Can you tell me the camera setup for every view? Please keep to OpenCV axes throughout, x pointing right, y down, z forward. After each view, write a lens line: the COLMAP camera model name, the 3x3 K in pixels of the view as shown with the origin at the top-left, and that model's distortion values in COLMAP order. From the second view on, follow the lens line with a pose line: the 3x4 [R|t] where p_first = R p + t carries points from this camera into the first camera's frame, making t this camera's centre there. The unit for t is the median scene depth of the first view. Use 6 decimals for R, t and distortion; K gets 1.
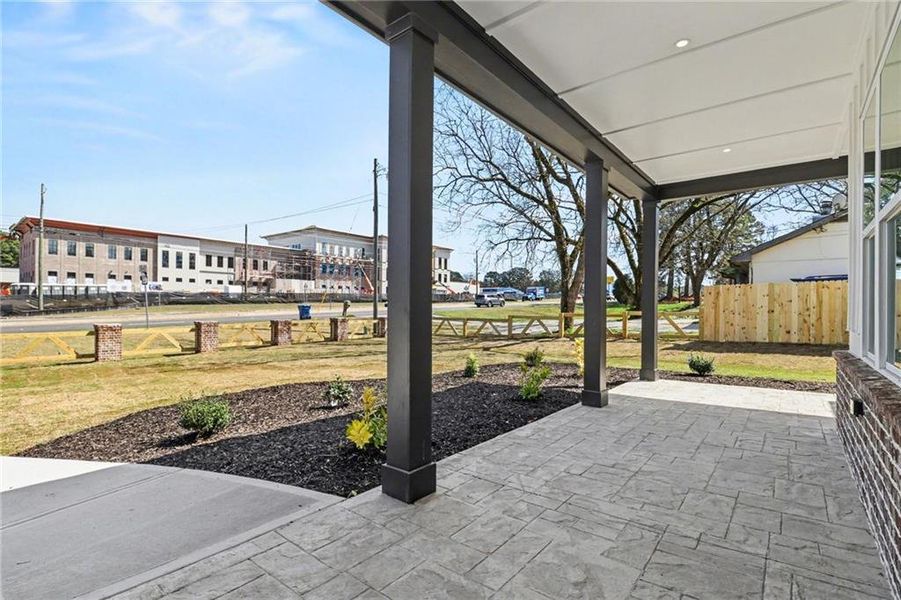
lens RADIAL K [[433.4, 0, 447.9], [0, 433.4, 307.2], [0, 0, 1]] dist [-0.003563, -0.000934]
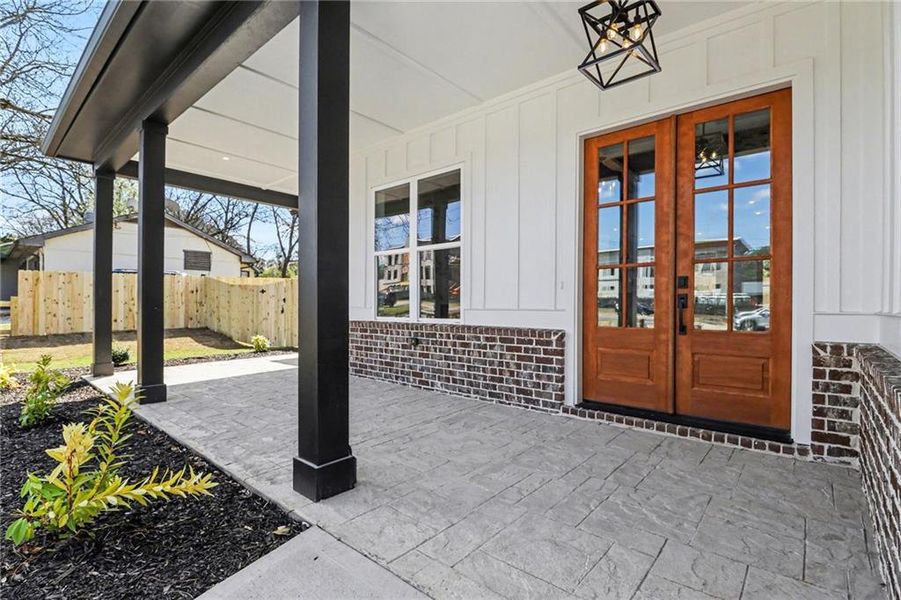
lens RADIAL K [[423.3, 0, 447.5], [0, 423.3, 302.7], [0, 0, 1]] dist [-0.002314, -0.000579]
pose [[0.039253, -0.001250, 0.999229, -0.617752], [-0.003920, 0.999991, 0.001405, 0.029216], [-0.999222, -0.003972, 0.039248, 0.467911]]
